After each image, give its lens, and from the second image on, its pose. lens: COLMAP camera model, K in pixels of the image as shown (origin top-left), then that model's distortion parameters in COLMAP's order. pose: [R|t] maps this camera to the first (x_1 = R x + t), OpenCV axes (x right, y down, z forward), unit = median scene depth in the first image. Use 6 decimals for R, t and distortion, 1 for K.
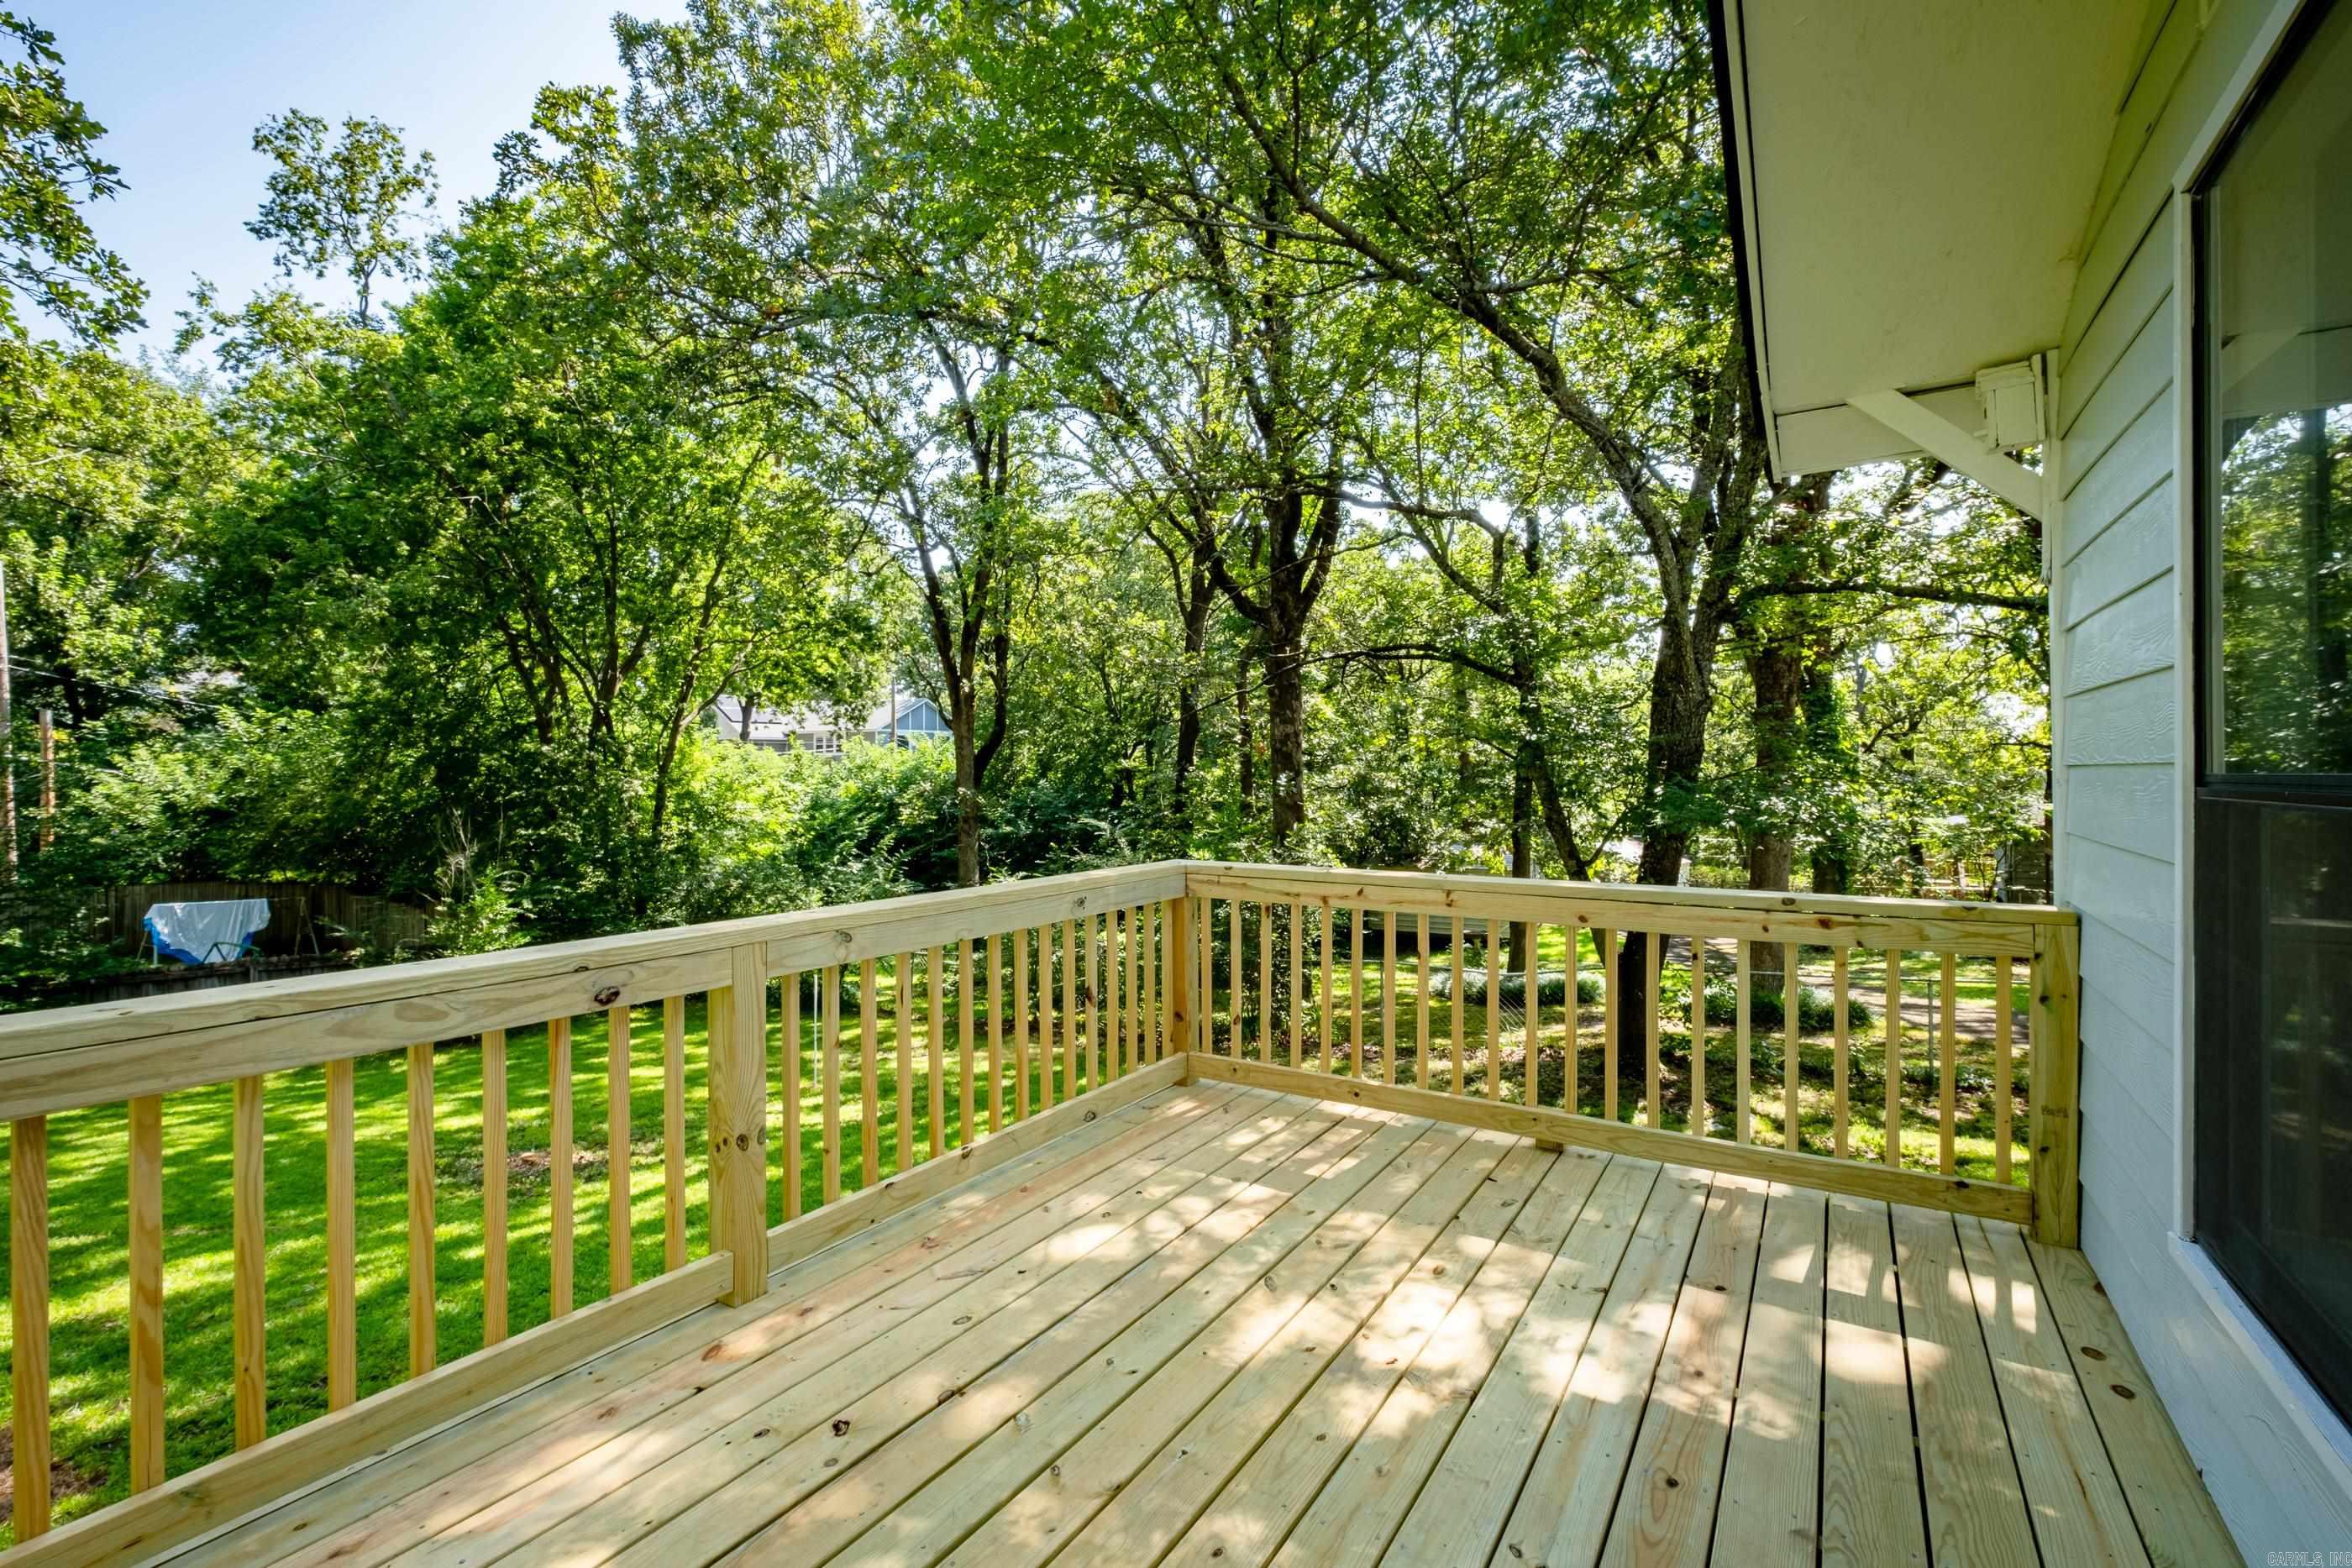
lens RADIAL K [[1048.5, 0, 1176.0], [0, 1048.5, 784.0], [0, 0, 1]] dist [0.002138, 0.000278]
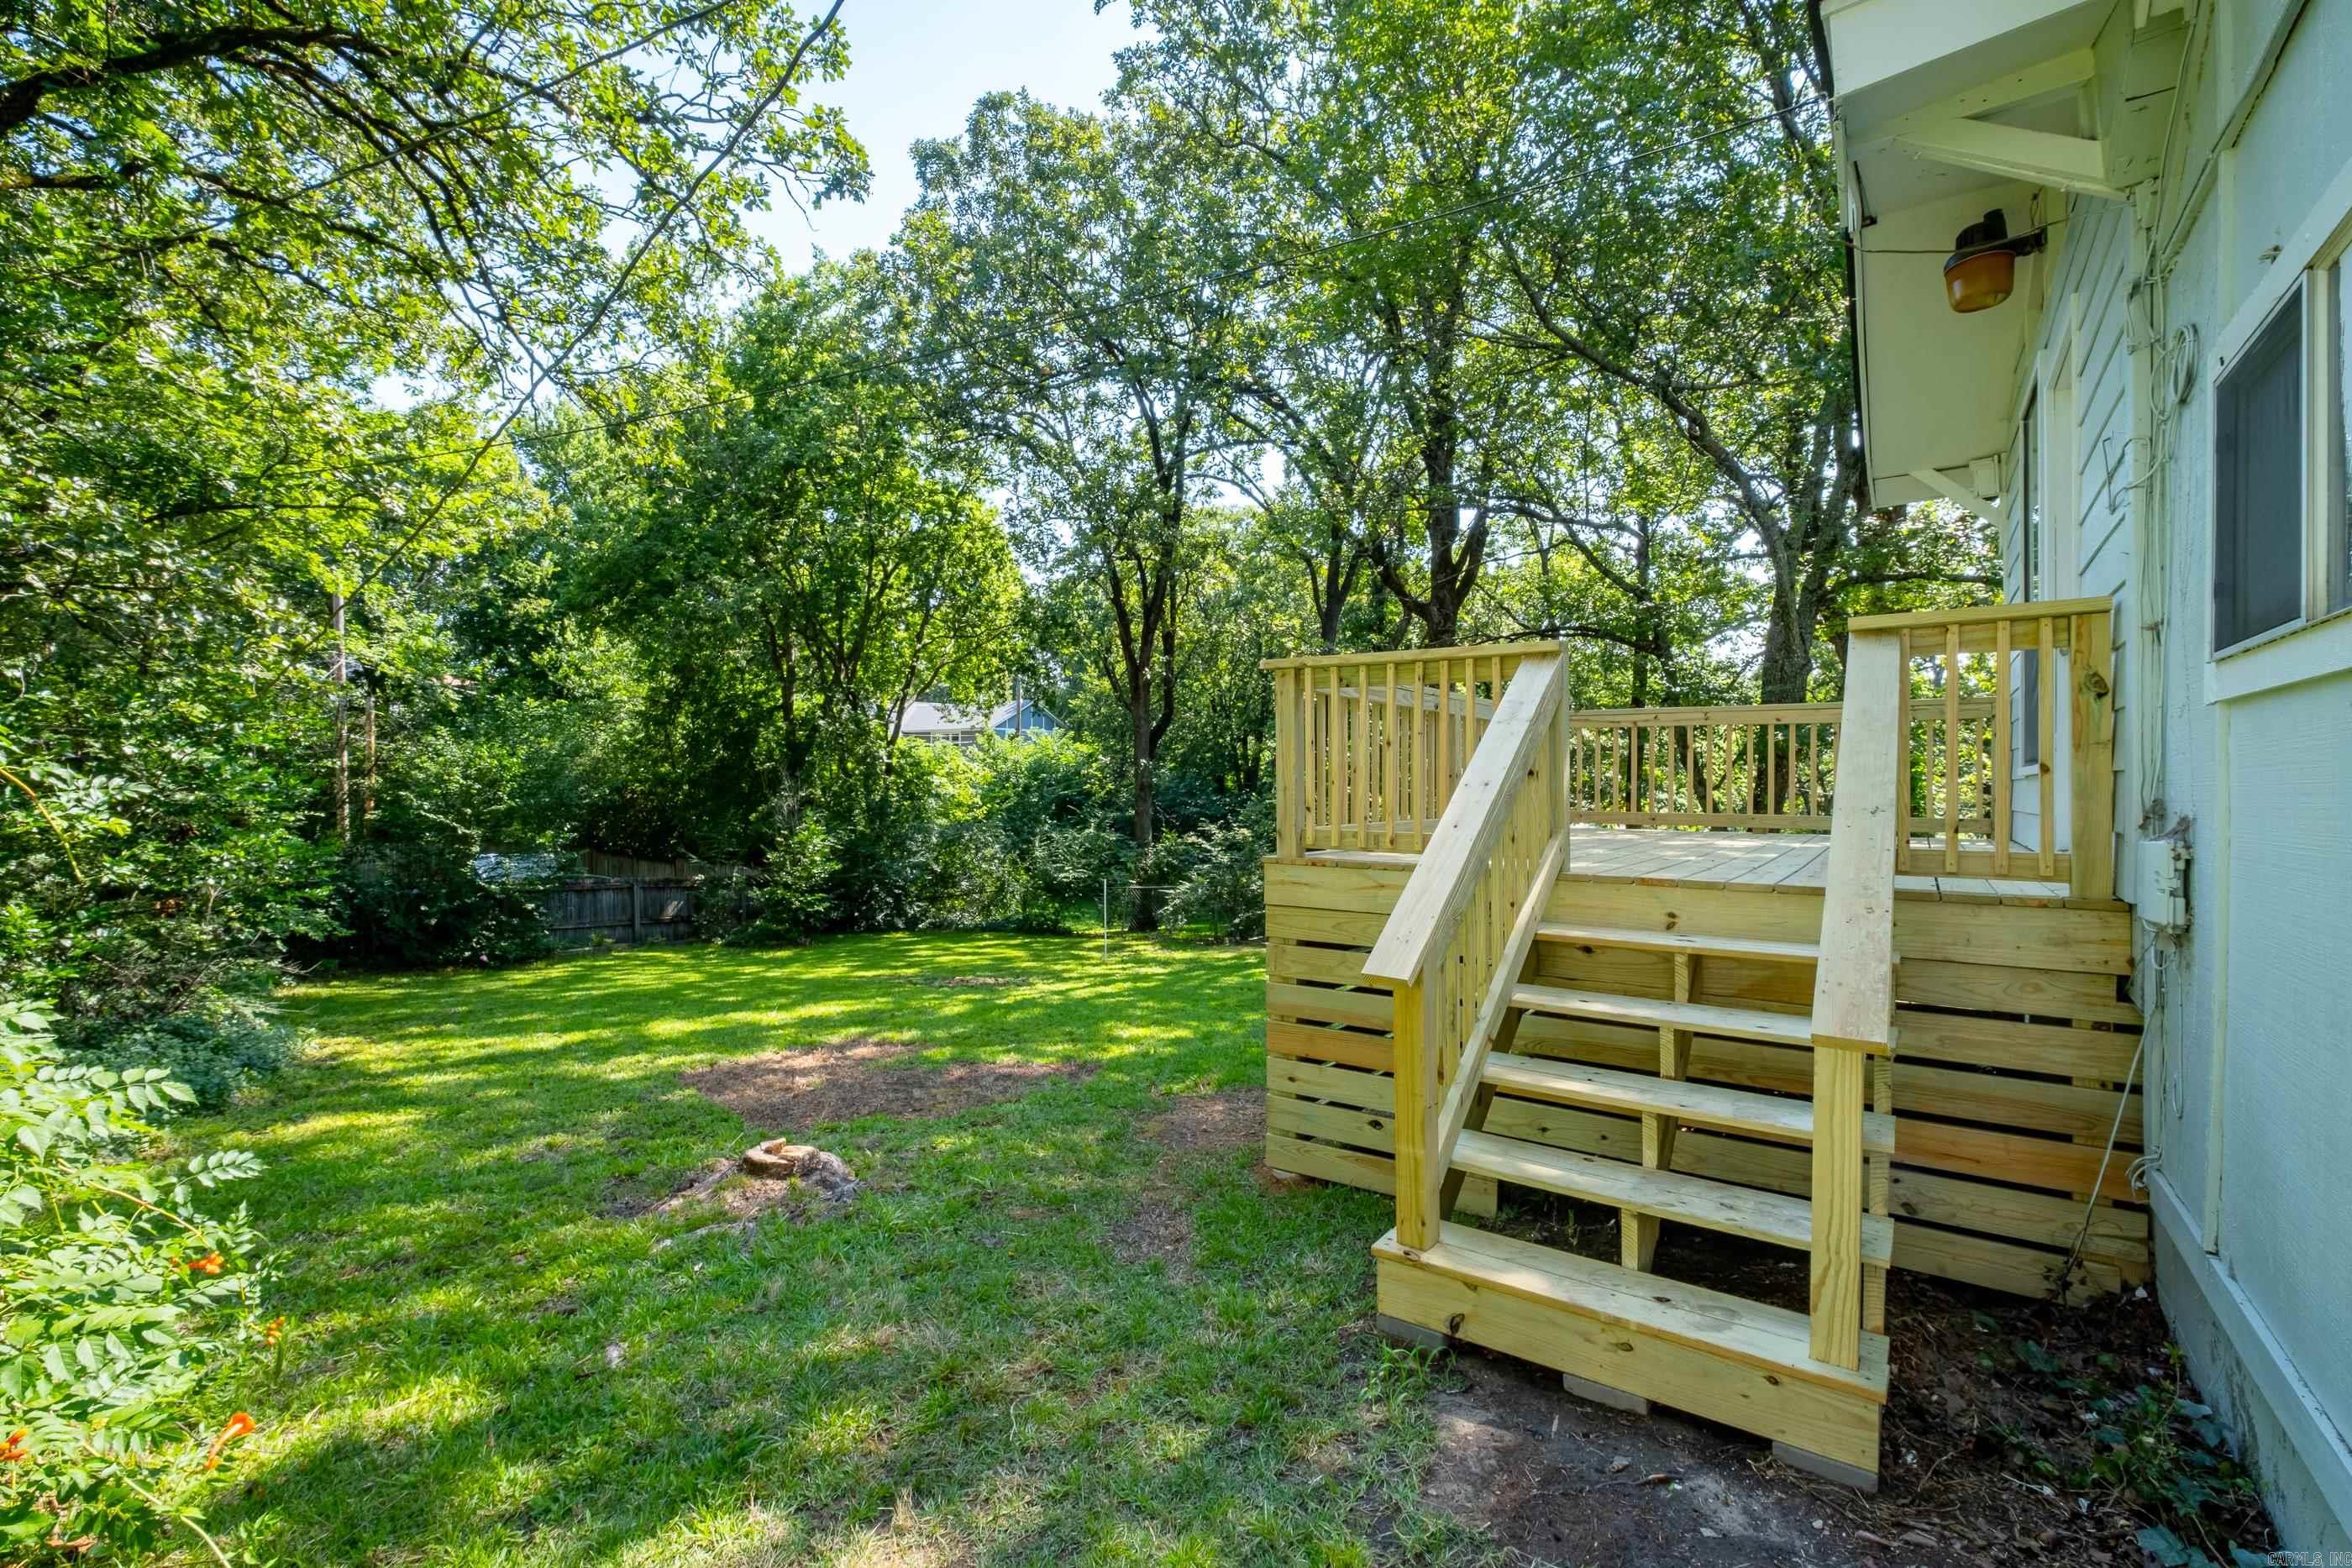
lens RADIAL K [[1048.5, 0, 1176.0], [0, 1048.5, 784.0], [0, 0, 1]] dist [0.002138, 0.000278]
pose [[0.998588, 0.004567, -0.052924, -0.193273], [-0.005133, 0.999931, -0.010562, 0.078349], [0.052872, 0.010819, 0.998543, -0.319037]]
